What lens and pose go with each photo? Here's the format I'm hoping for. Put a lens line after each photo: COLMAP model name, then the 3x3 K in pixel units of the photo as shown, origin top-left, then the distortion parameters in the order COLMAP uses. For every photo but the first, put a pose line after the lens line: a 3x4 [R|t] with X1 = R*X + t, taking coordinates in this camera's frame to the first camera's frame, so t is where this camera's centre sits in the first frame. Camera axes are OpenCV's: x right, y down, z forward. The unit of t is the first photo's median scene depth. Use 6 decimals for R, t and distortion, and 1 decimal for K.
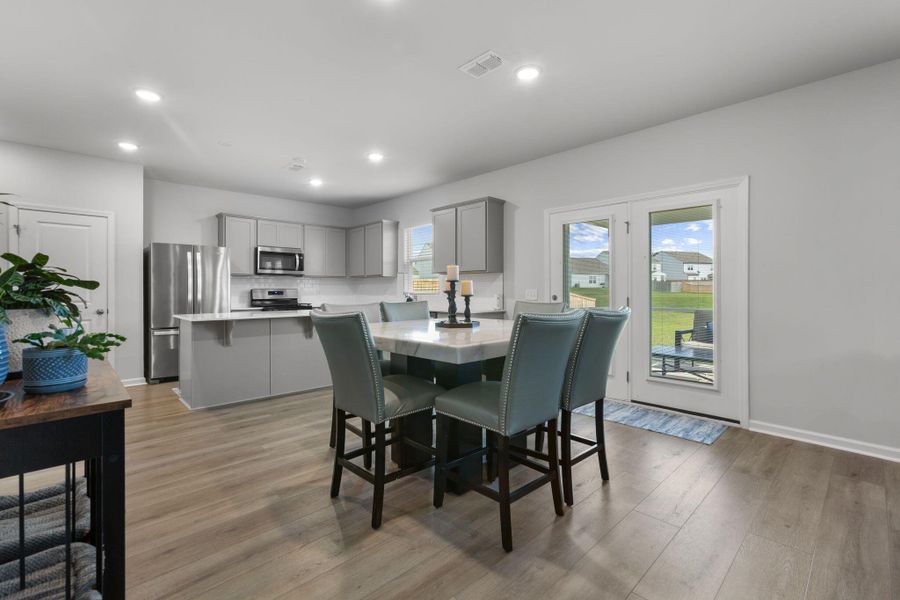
lens RADIAL K [[400.6, 0, 452.0], [0, 400.6, 291.8], [0, 0, 1]] dist [-0.003220, 0.000025]
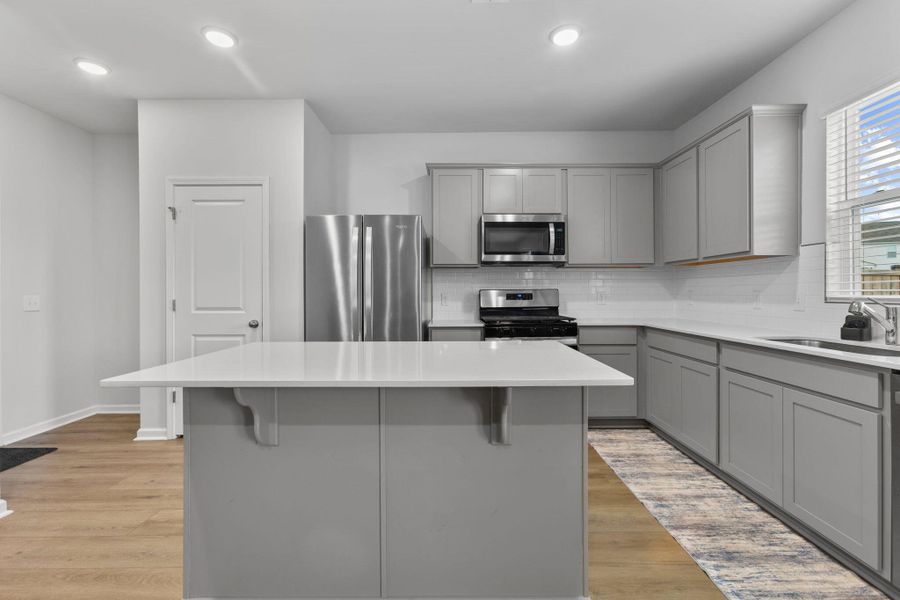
lens RADIAL K [[400.6, 0, 452.0], [0, 400.6, 291.8], [0, 0, 1]] dist [-0.003220, 0.000025]
pose [[0.718664, 0.000869, -0.695357, -0.113158], [-0.000321, 1.000000, 0.000918, -0.004115], [0.695358, -0.000436, 0.718664, 0.526488]]
